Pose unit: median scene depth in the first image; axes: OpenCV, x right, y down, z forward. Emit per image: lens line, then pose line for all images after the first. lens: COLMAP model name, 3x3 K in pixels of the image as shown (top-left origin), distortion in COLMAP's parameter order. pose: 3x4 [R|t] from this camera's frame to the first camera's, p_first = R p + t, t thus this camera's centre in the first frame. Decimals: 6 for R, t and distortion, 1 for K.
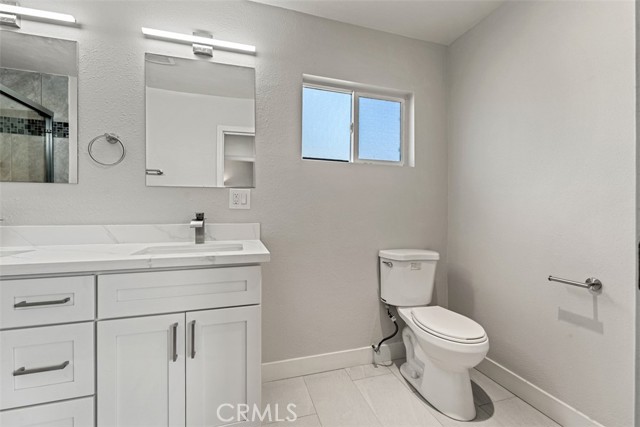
lens RADIAL K [[267.9, 0, 316.9], [0, 267.9, 213.5], [0, 0, 1]] dist [-0.006249, -0.000923]
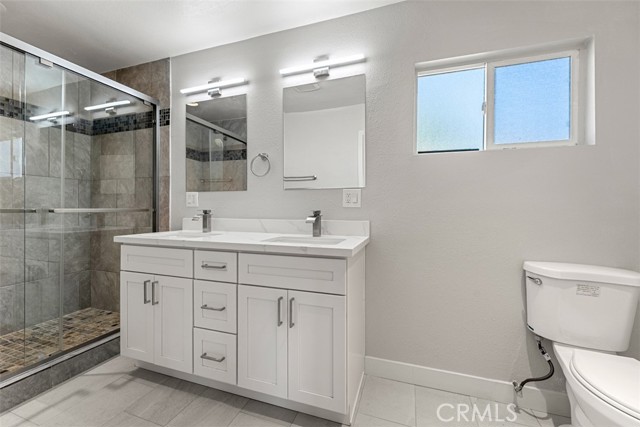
lens RADIAL K [[255.3, 0, 307.4], [0, 255.3, 211.7], [0, 0, 1]] dist [-0.005062, -0.000309]
pose [[0.805140, 0.007512, -0.593038, 0.183714], [-0.006992, 0.999971, 0.003173, -0.000950], [0.593044, 0.001592, 0.805169, 0.056846]]
